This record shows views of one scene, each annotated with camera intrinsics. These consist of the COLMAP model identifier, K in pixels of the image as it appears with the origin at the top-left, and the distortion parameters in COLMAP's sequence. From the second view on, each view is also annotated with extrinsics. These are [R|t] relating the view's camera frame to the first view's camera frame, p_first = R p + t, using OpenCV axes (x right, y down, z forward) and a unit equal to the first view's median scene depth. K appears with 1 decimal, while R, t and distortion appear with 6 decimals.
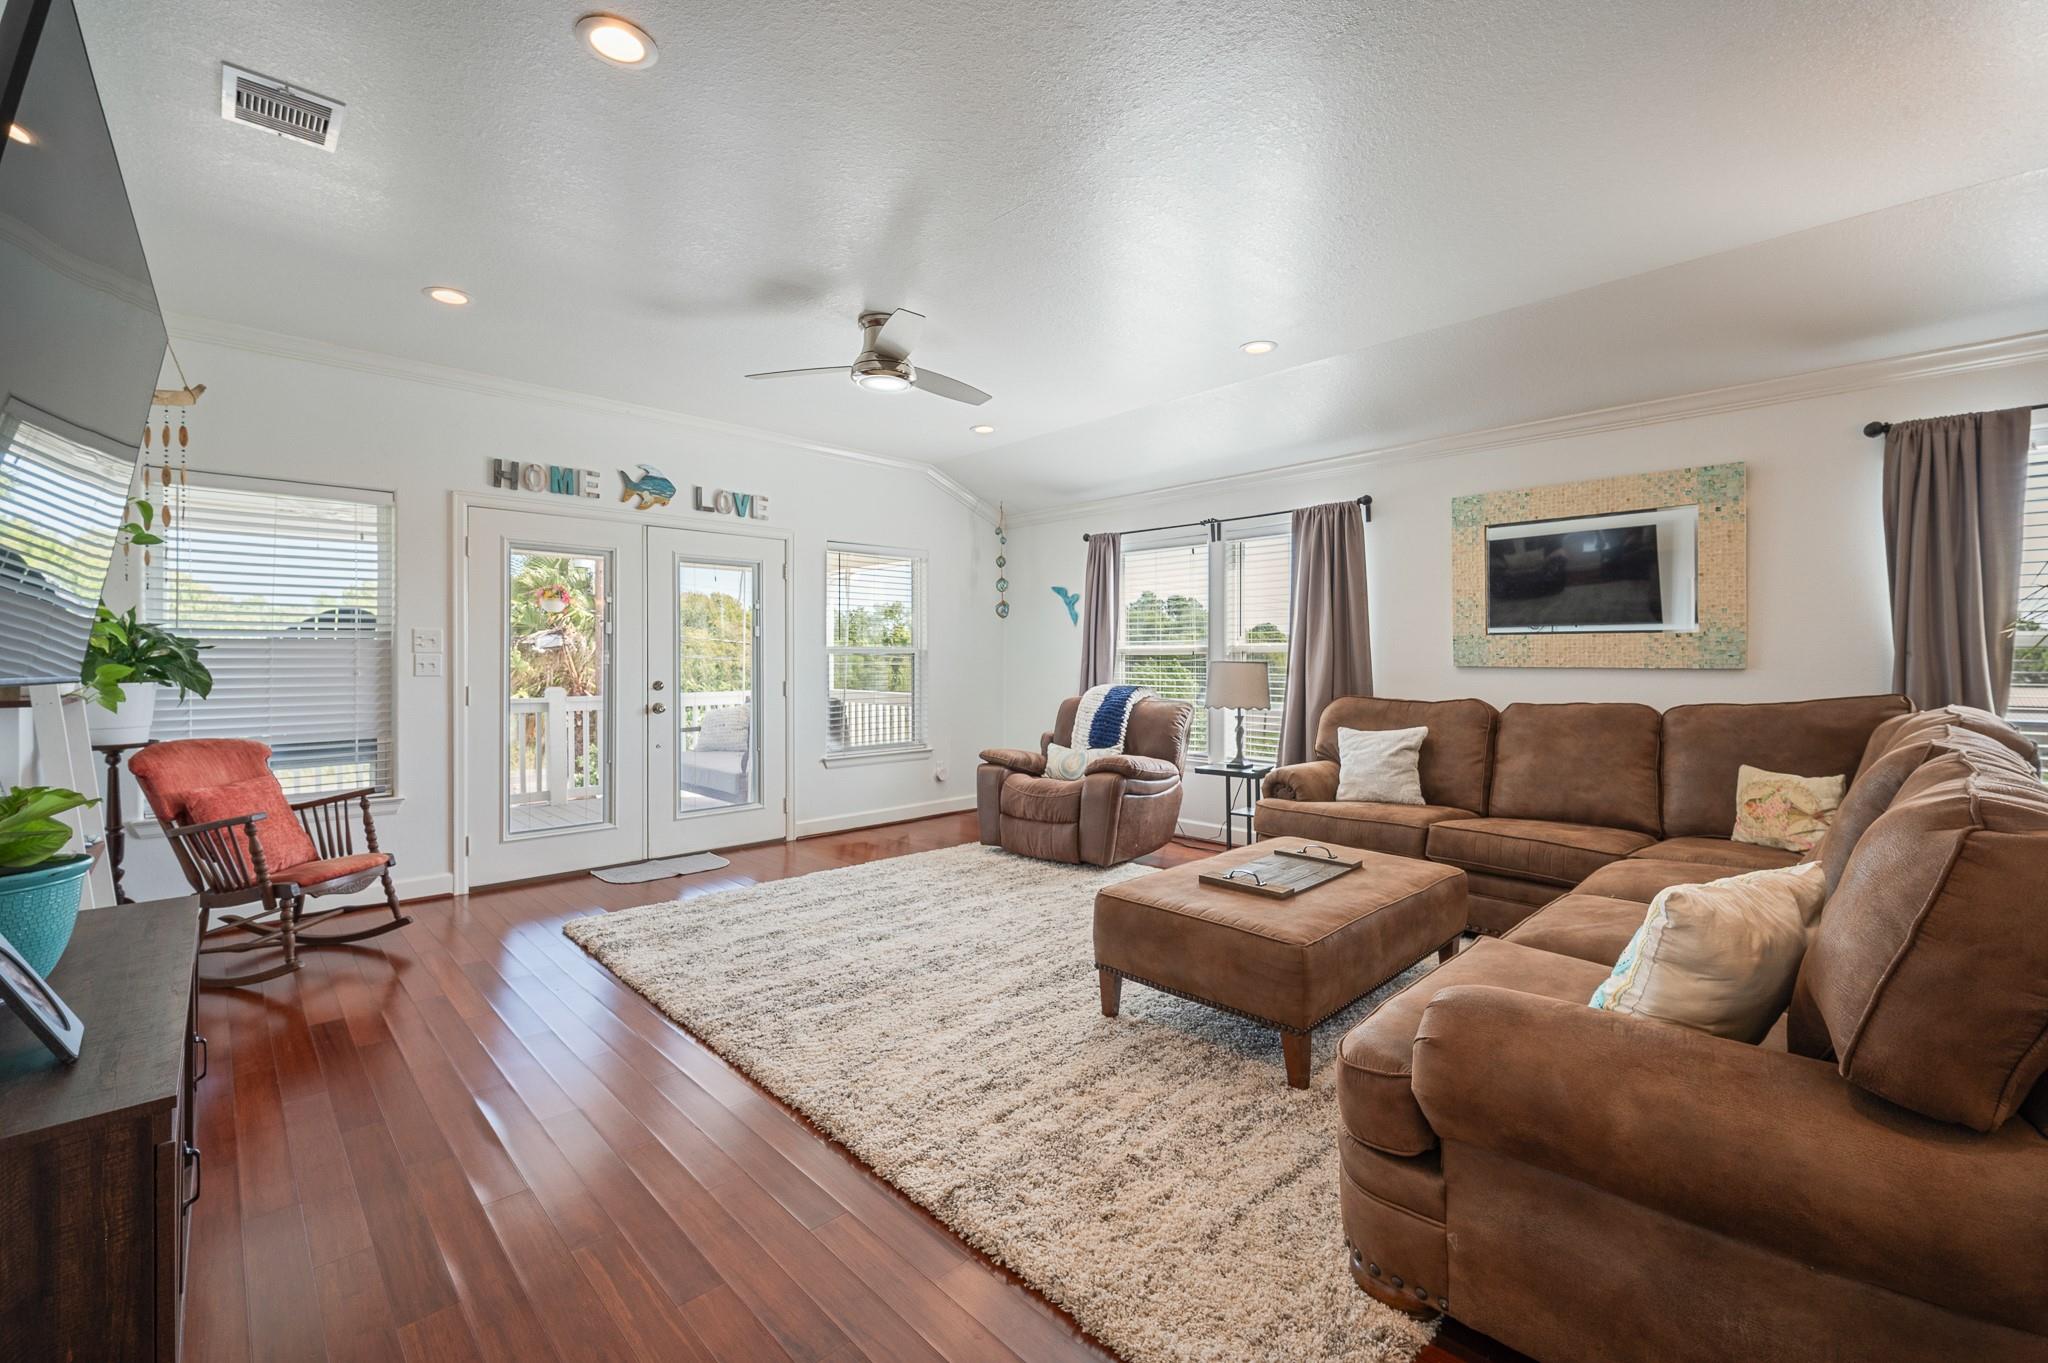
lens RADIAL K [[850.2, 0, 1029.4], [0, 850.2, 671.2], [0, 0, 1]] dist [0.005467, -0.003491]
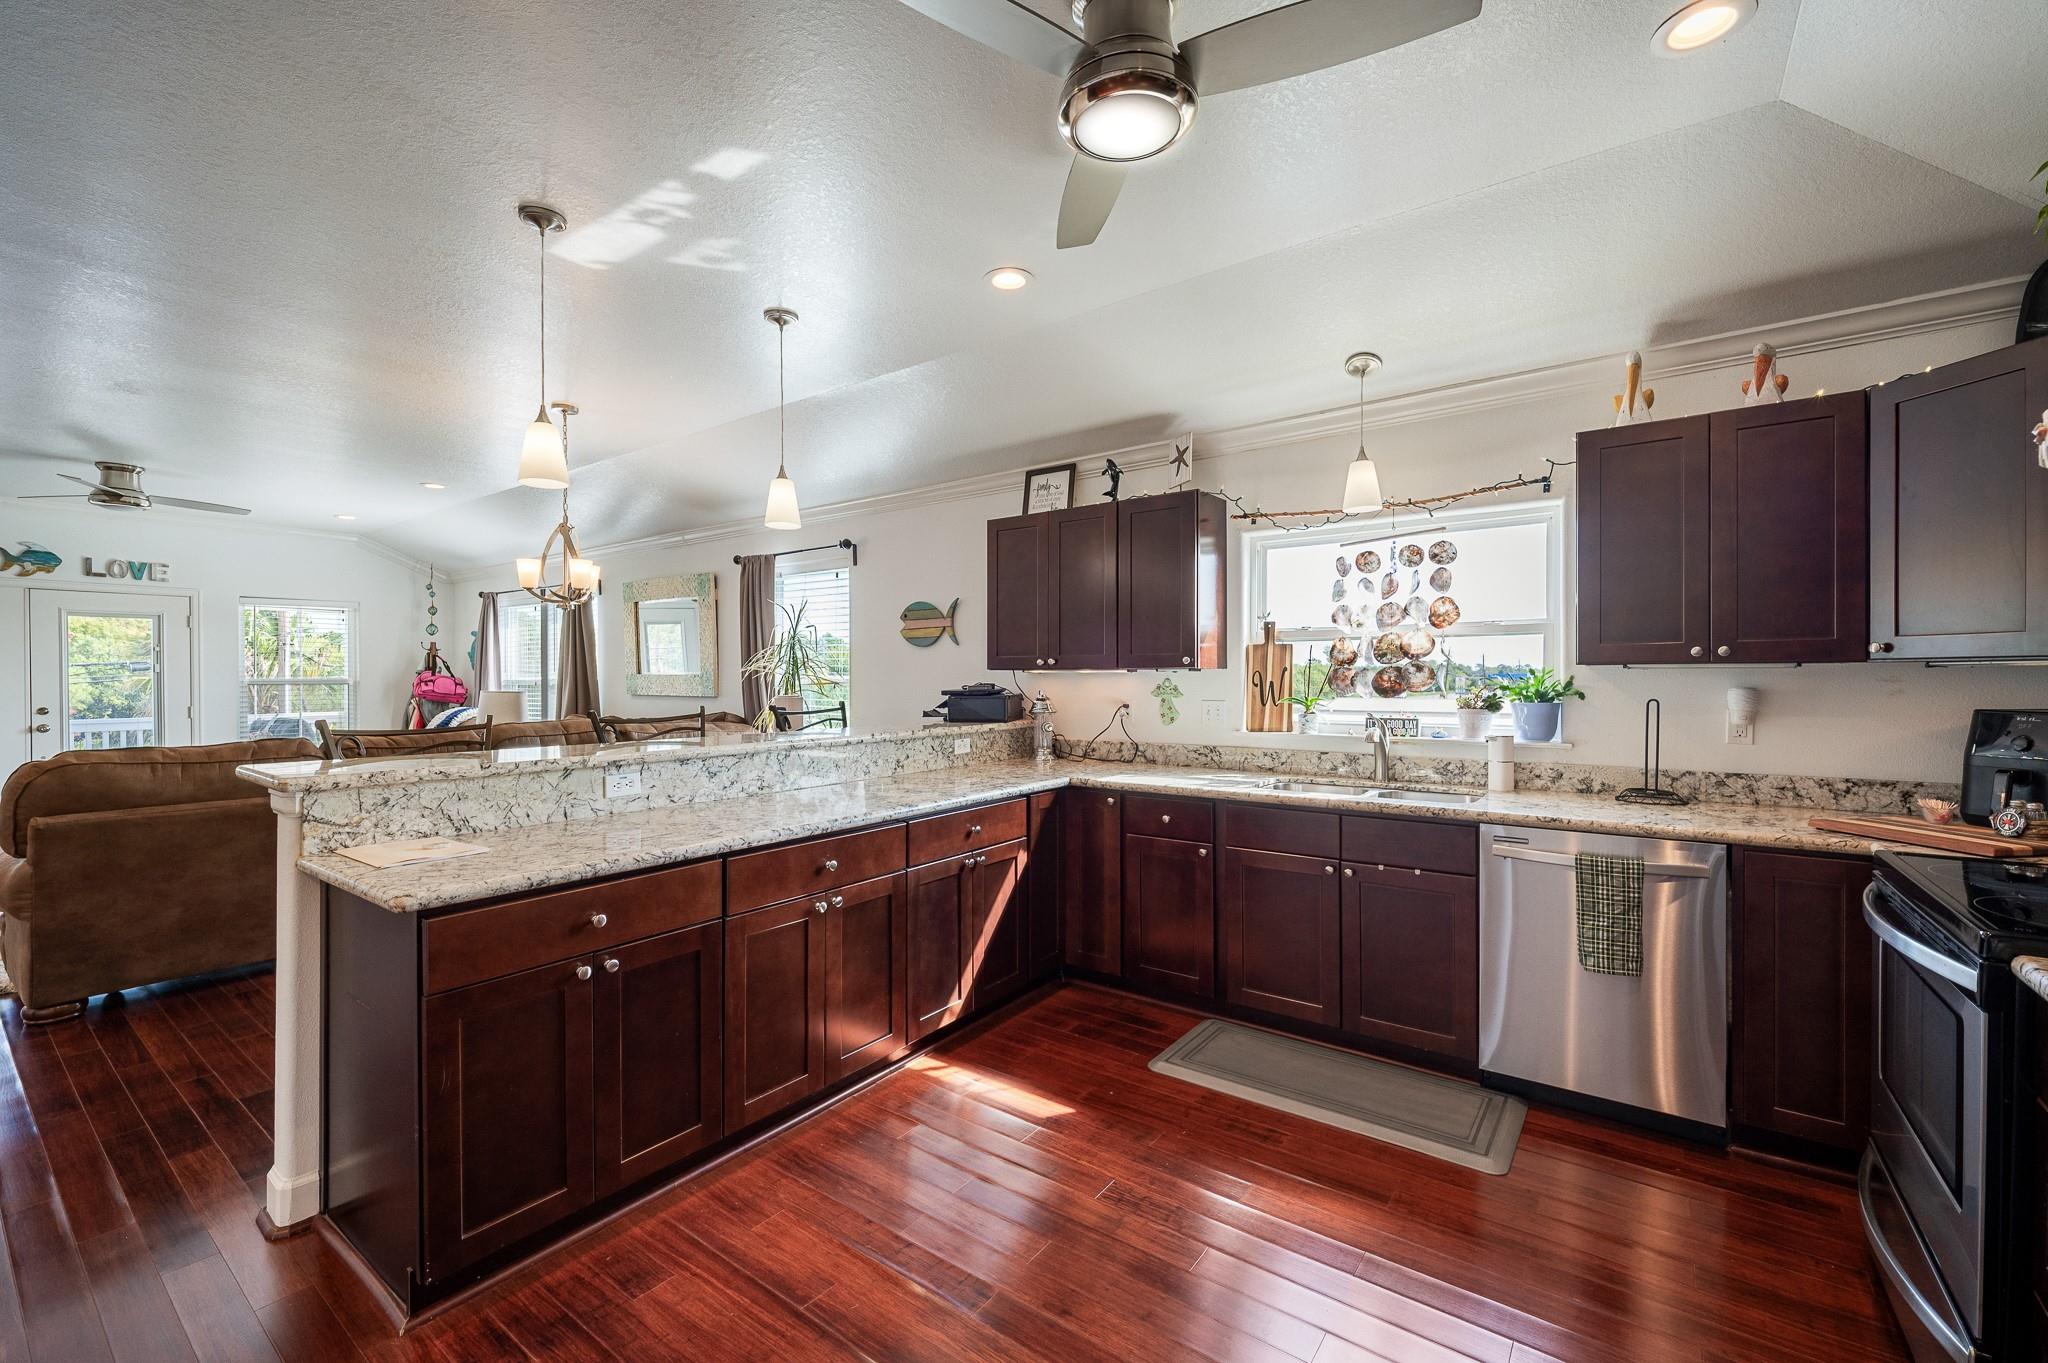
lens RADIAL K [[850.2, 0, 1017.8], [0, 850.2, 675.7], [0, 0, 1]] dist [0.005467, -0.003491]
pose [[0.987953, 0.000968, 0.154749, 0.859495], [0.002099, 0.999805, -0.019656, -0.008412], [-0.154738, 0.019744, 0.987758, -0.529333]]
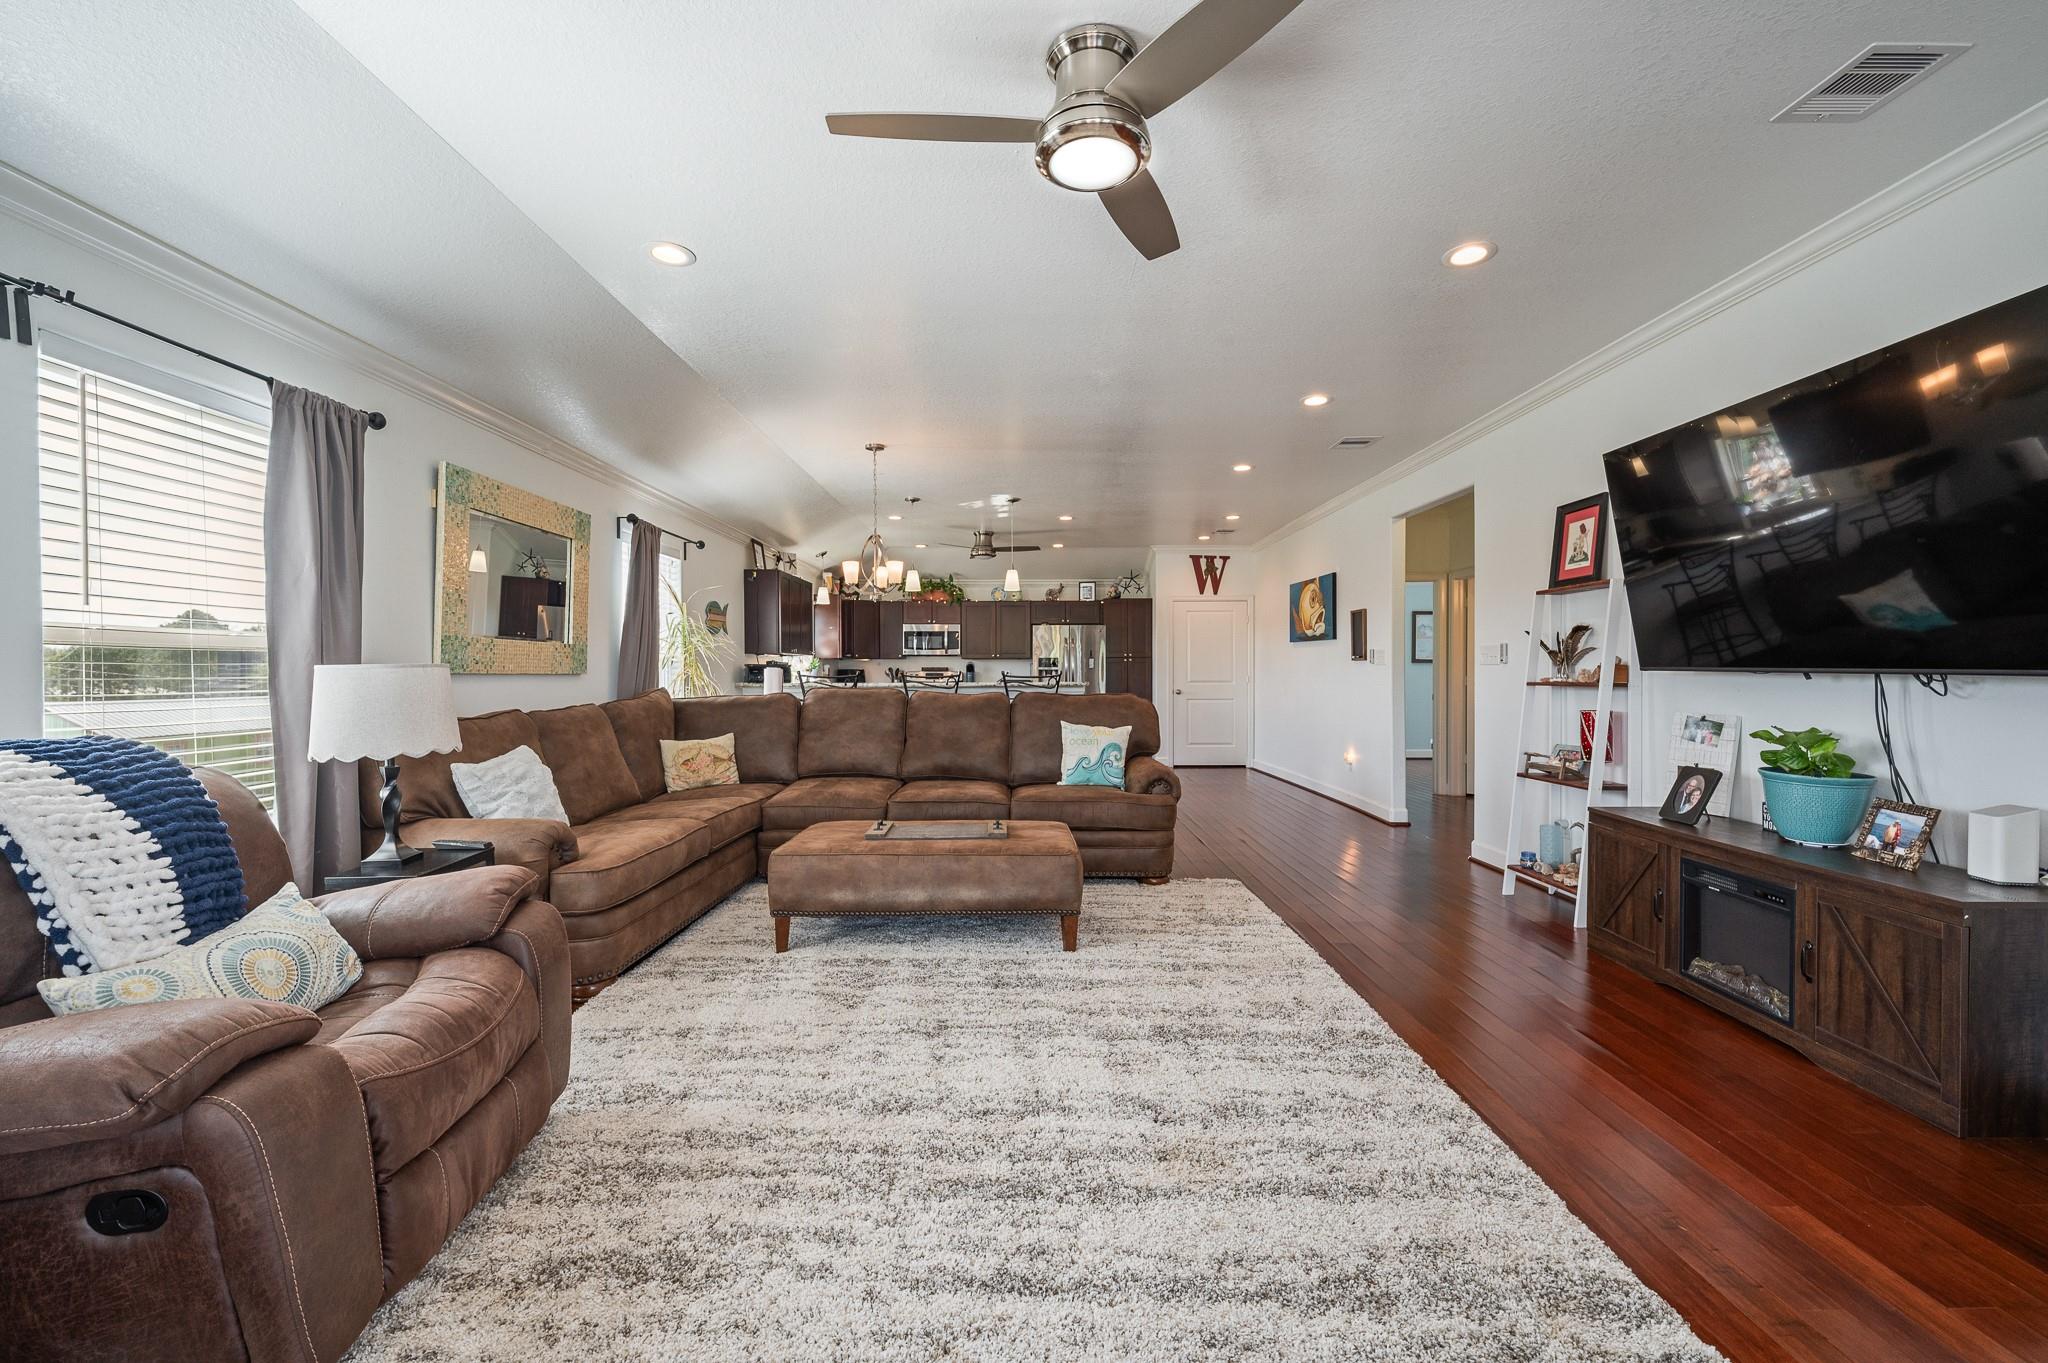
lens RADIAL K [[850.2, 0, 1021.1], [0, 850.2, 679.2], [0, 0, 1]] dist [0.005467, -0.003491]
pose [[-0.717728, 0.001583, 0.696321, -0.401161], [0.019699, 0.999643, 0.018033, -0.004022], [-0.696044, 0.026660, -0.717504, 1.092770]]
